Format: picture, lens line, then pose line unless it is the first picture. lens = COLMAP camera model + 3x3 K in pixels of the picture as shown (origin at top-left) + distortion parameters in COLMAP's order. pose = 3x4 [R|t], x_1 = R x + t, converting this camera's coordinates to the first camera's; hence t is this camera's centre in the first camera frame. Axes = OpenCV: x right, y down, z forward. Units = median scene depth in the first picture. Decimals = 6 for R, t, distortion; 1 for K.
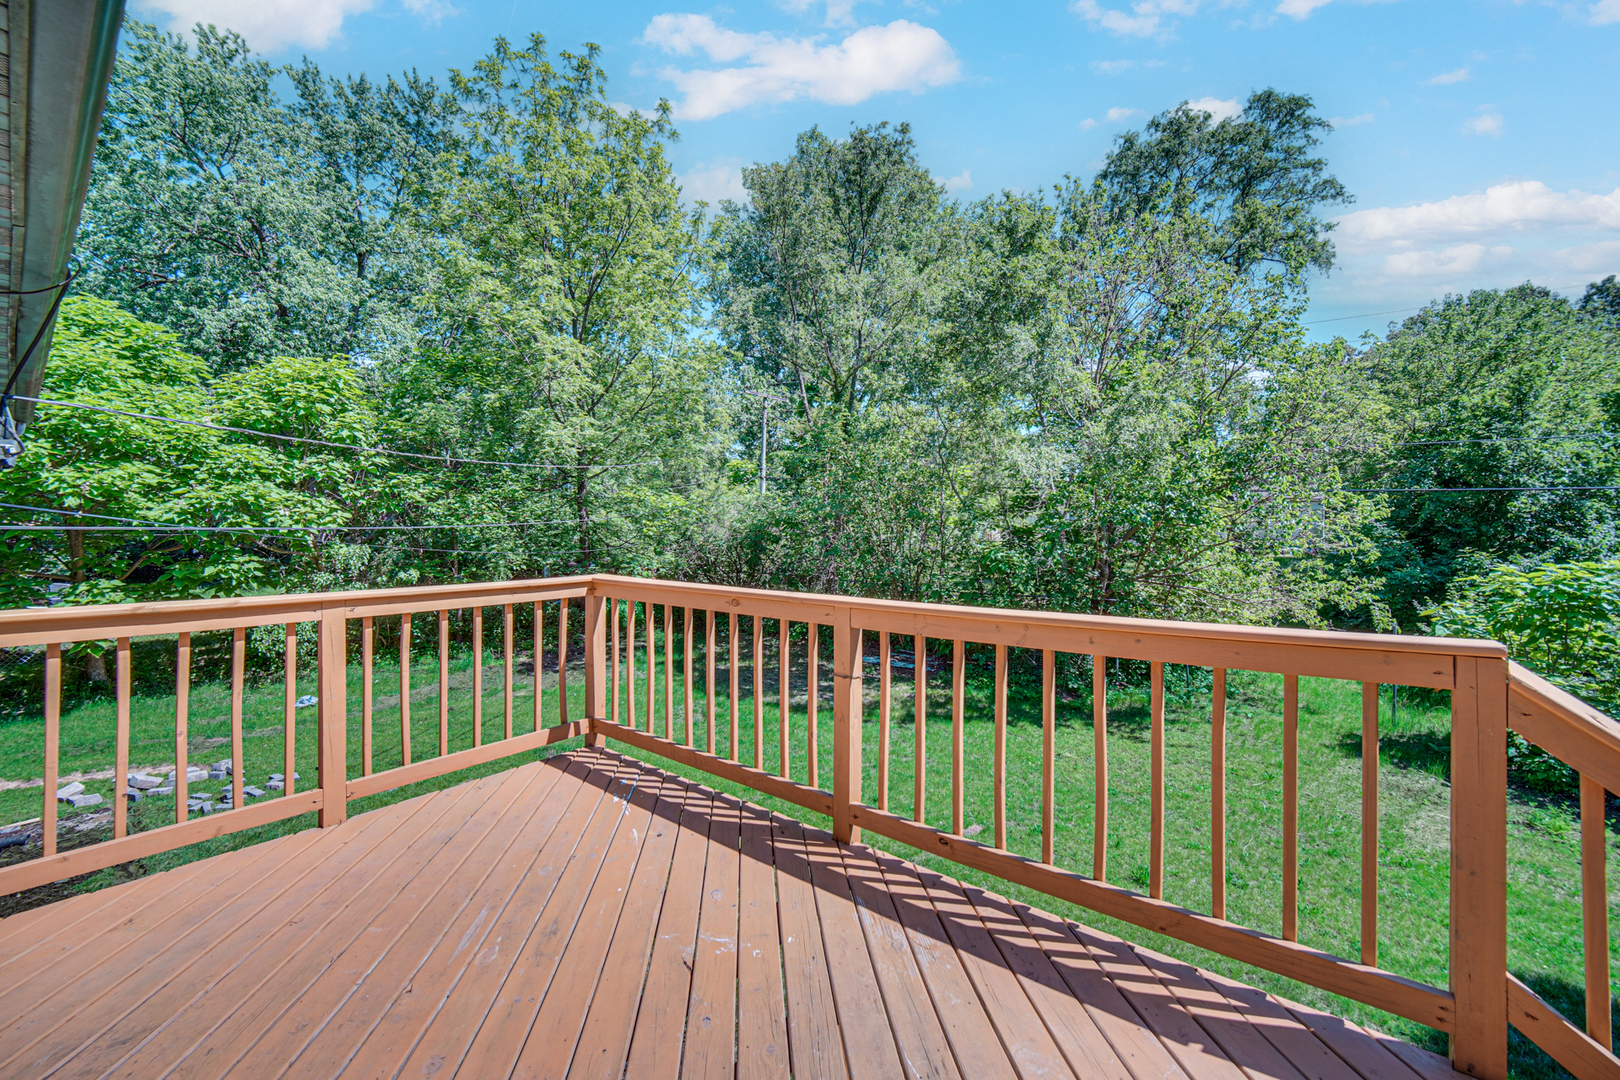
lens RADIAL K [[643.5, 0, 810.7], [0, 643.5, 530.7], [0, 0, 1]] dist [-0.001713, -0.000539]
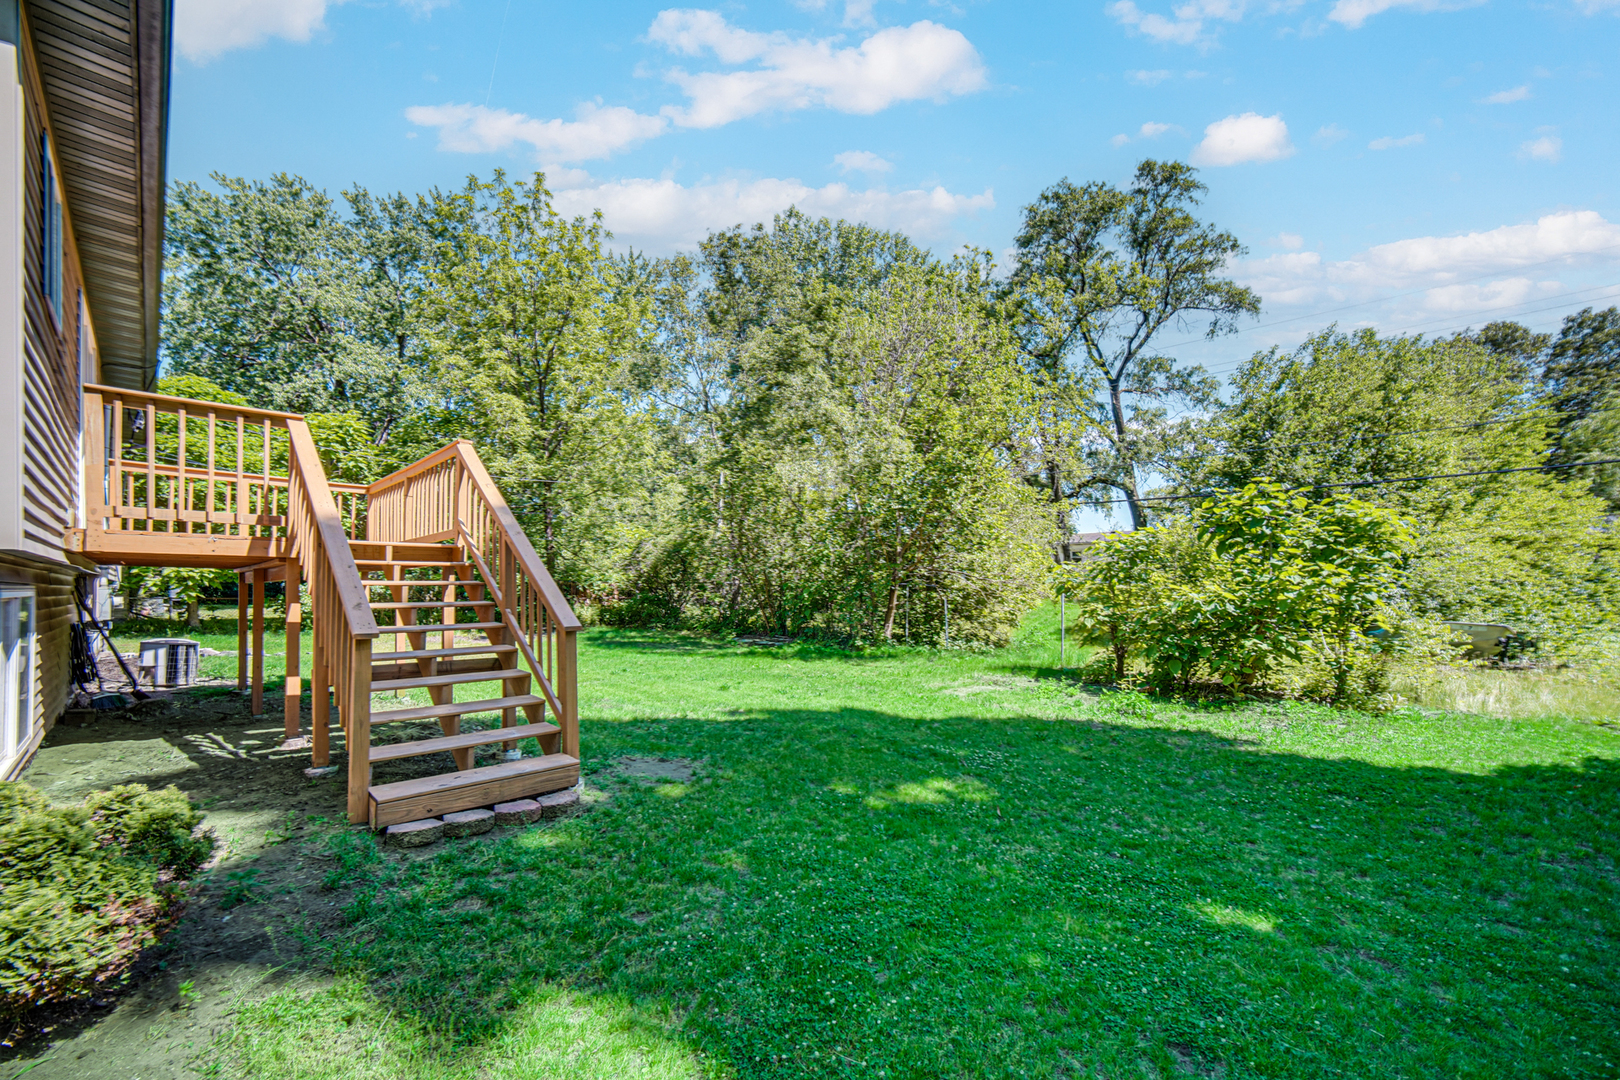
lens RADIAL K [[643.5, 0, 783.8], [0, 643.5, 590.5], [0, 0, 1]] dist [-0.001713, -0.000539]
pose [[0.993242, 0.008127, -0.115777, 0.246870], [-0.008683, 0.999953, -0.004296, 0.078141], [0.115737, 0.005272, 0.993266, -0.193403]]
